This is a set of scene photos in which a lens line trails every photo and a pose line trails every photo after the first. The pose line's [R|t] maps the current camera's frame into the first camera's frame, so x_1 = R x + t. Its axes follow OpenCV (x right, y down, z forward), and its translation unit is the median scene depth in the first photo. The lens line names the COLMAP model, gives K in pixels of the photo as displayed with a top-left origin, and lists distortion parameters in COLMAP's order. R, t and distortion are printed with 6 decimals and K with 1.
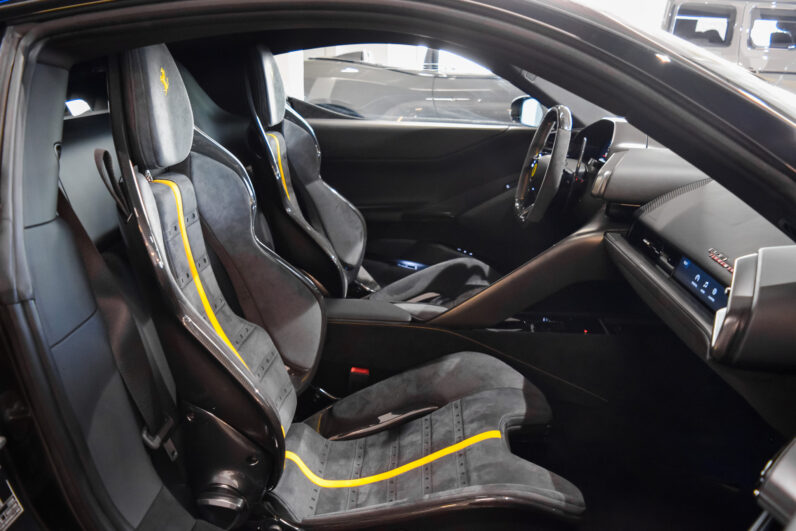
lens RADIAL K [[621.5, 0, 397.5], [0, 621.5, 262.7], [0, 0, 1]] dist [-0.091488, 0.016745]
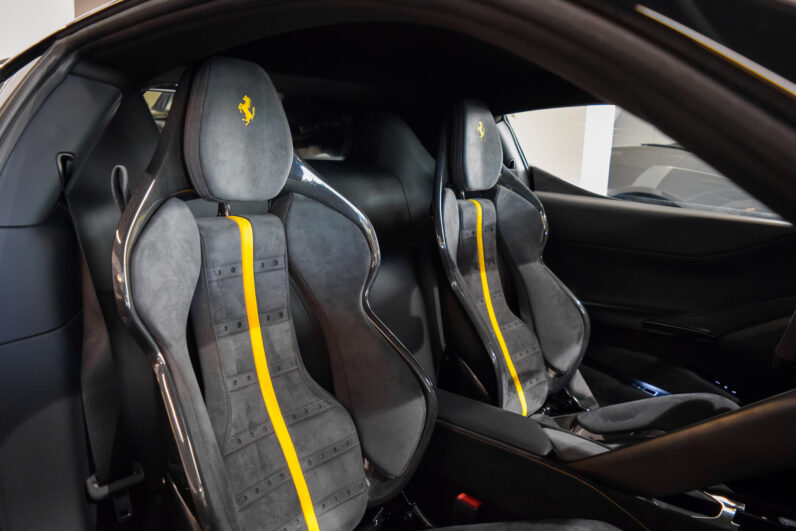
lens RADIAL K [[621.5, 0, 390.7], [0, 621.5, 265.6], [0, 0, 1]] dist [-0.091488, 0.016745]
pose [[0.822313, 0.134318, -0.552956, 0.239984], [-0.210567, 0.974589, -0.076401, -0.030431], [0.528643, 0.179260, 0.829700, 0.269839]]
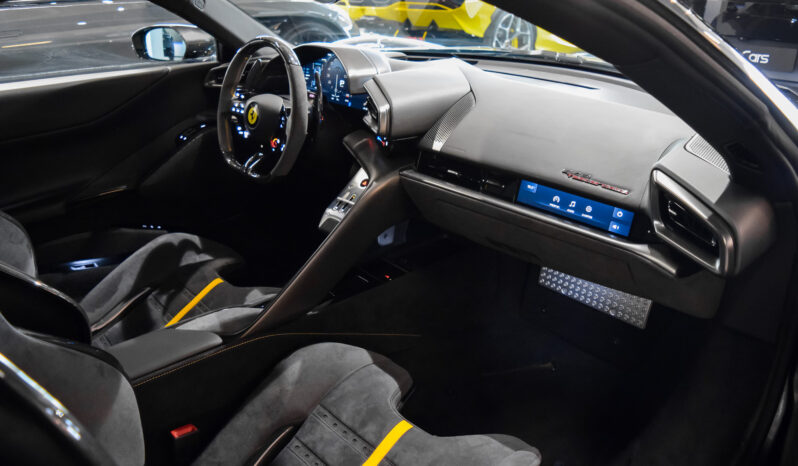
lens RADIAL K [[621.7, 0, 391.8], [0, 621.7, 233.2], [0, 0, 1]] dist [-0.075445, -0.006372]
pose [[0.711135, -0.301466, 0.635142, -0.278141], [0.237702, 0.953298, 0.186335, -0.129580], [-0.661653, 0.018465, 0.749583, 0.281931]]
